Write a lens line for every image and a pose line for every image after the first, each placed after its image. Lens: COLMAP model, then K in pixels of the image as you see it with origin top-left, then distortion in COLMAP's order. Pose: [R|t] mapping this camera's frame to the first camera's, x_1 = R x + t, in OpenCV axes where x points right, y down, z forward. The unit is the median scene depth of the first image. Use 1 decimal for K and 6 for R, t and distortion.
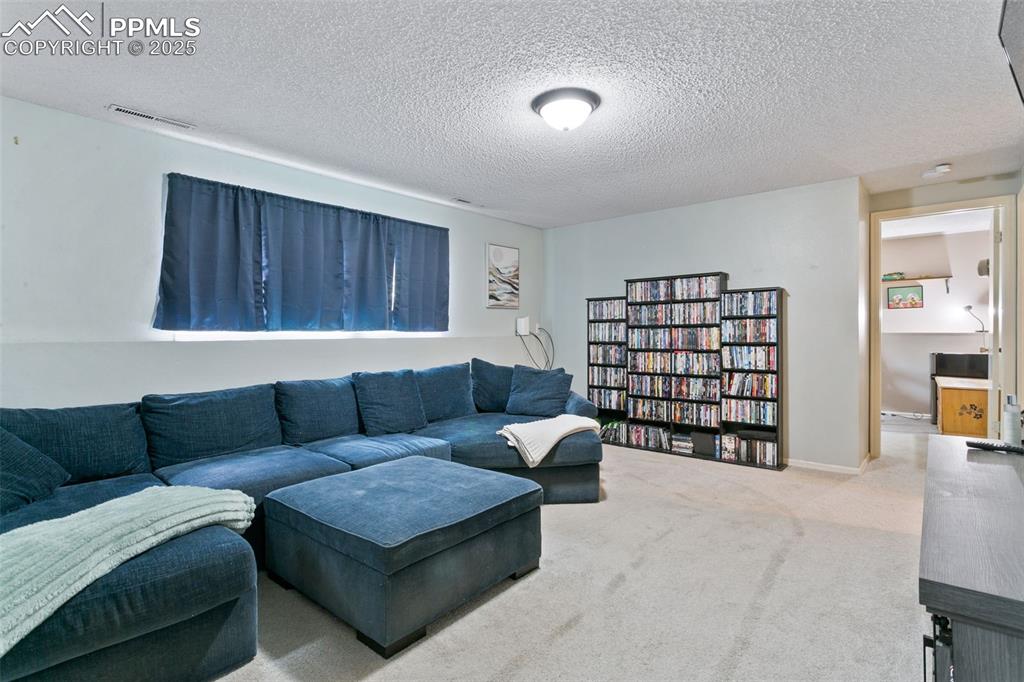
lens RADIAL K [[500.9, 0, 511.0], [0, 500.9, 335.3], [0, 0, 1]] dist [-0.015326, 0.001169]
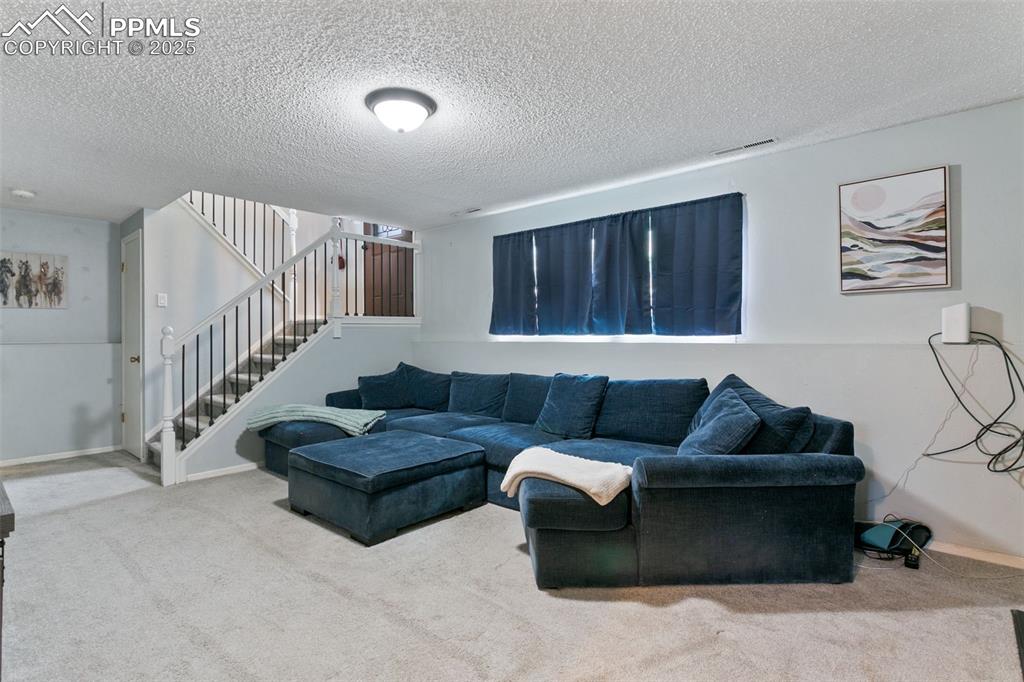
lens RADIAL K [[500.9, 0, 504.4], [0, 500.9, 338.6], [0, 0, 1]] dist [-0.015326, 0.001169]
pose [[-0.019805, 0.009347, -0.999760, 0.666737], [-0.002726, 0.999952, 0.009403, -0.009609], [0.999800, 0.002912, -0.019779, 0.756087]]
